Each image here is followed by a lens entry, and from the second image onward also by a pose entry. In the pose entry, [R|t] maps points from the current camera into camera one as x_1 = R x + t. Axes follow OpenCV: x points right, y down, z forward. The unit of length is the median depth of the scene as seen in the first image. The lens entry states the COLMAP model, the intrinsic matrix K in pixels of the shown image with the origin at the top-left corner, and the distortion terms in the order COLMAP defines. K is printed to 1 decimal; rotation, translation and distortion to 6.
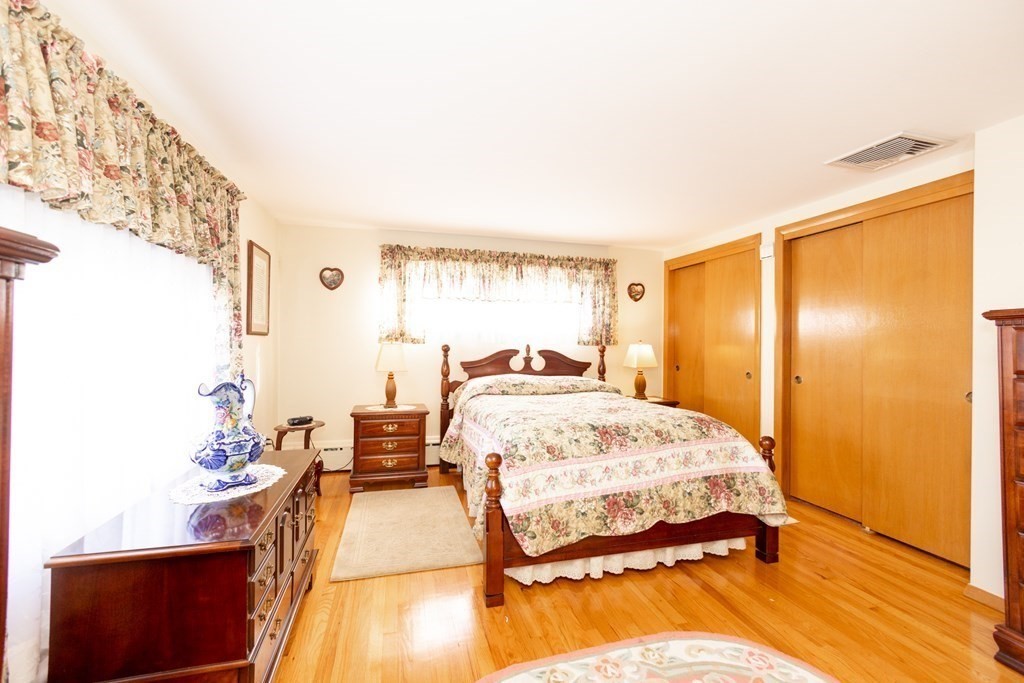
lens RADIAL K [[432.0, 0, 509.7], [0, 432.0, 340.2], [0, 0, 1]] dist [-0.002114, -0.000095]
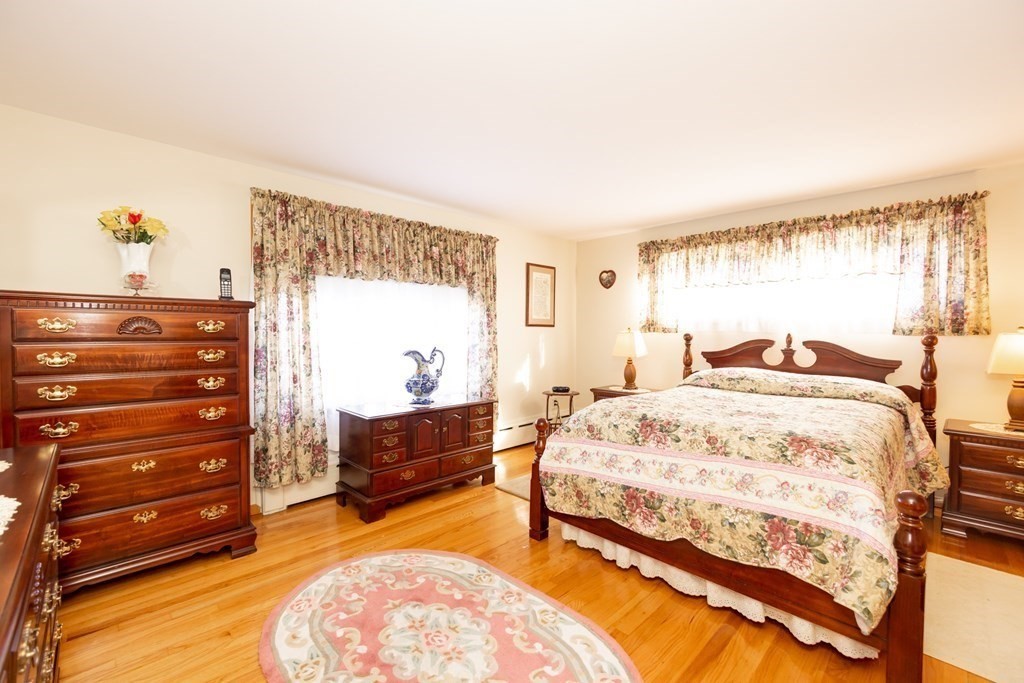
lens RADIAL K [[432.0, 0, 510.6], [0, 432.0, 339.6], [0, 0, 1]] dist [-0.002114, -0.000095]
pose [[0.492863, 0.012453, -0.870018, 0.594906], [0.002467, 0.999874, 0.015709, 0.008463], [0.870104, -0.009889, 0.492770, 0.188642]]
